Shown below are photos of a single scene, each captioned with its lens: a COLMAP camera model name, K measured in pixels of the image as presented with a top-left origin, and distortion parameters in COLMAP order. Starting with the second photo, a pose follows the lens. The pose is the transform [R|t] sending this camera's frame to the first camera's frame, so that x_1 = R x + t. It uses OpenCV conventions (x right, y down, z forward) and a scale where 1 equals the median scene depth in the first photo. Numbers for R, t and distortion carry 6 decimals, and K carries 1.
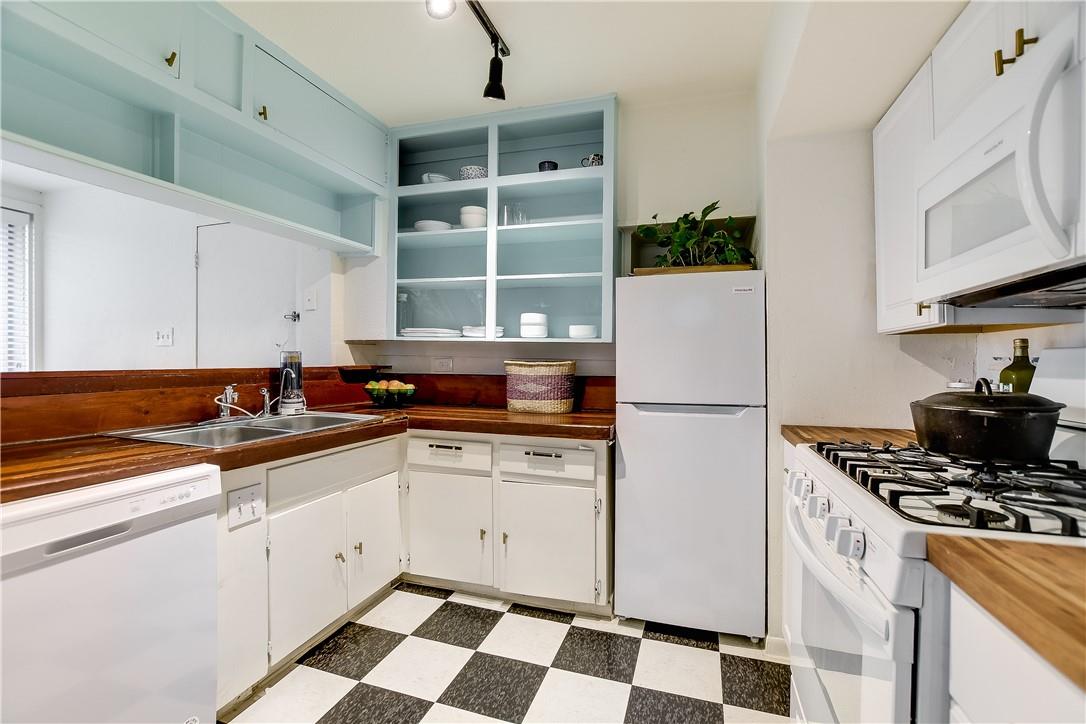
lens RADIAL K [[503.8, 0, 541.9], [0, 503.8, 374.9], [0, 0, 1]] dist [-0.000900, -0.000207]
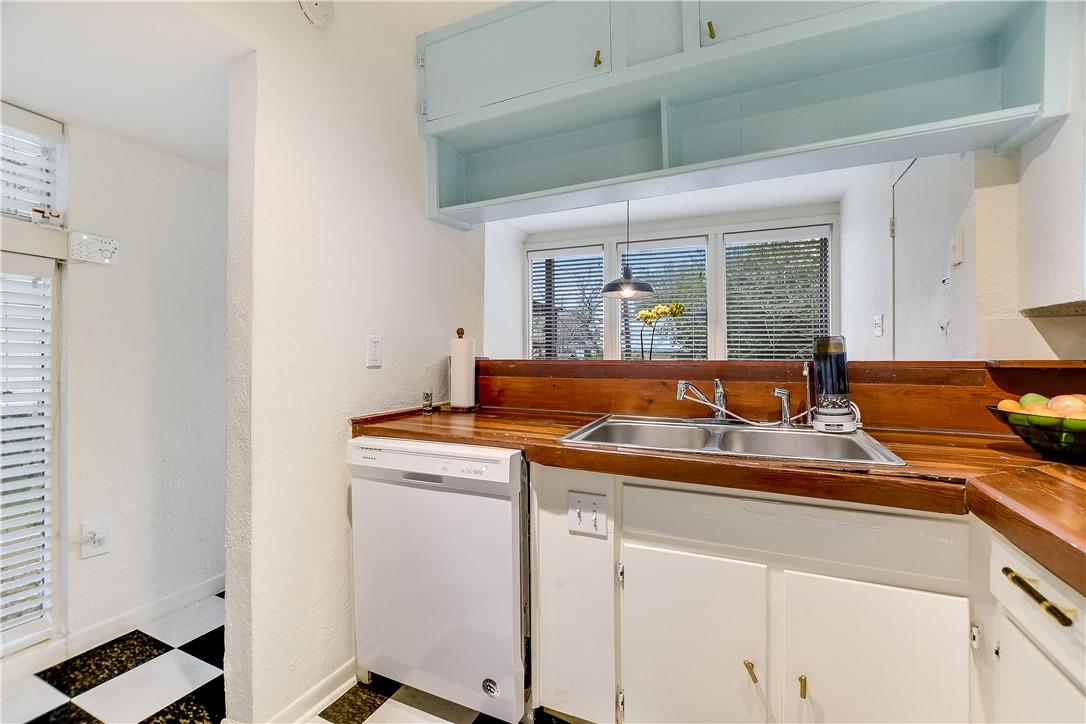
lens RADIAL K [[479.1, 0, 543.0], [0, 479.1, 362.0], [0, 0, 1]] dist [-0.003596, -0.000334]
pose [[-0.119948, 0.010848, -0.992721, 0.220445], [-0.028249, 0.999498, 0.014335, -0.015041], [0.992378, 0.029763, -0.119582, 0.876165]]
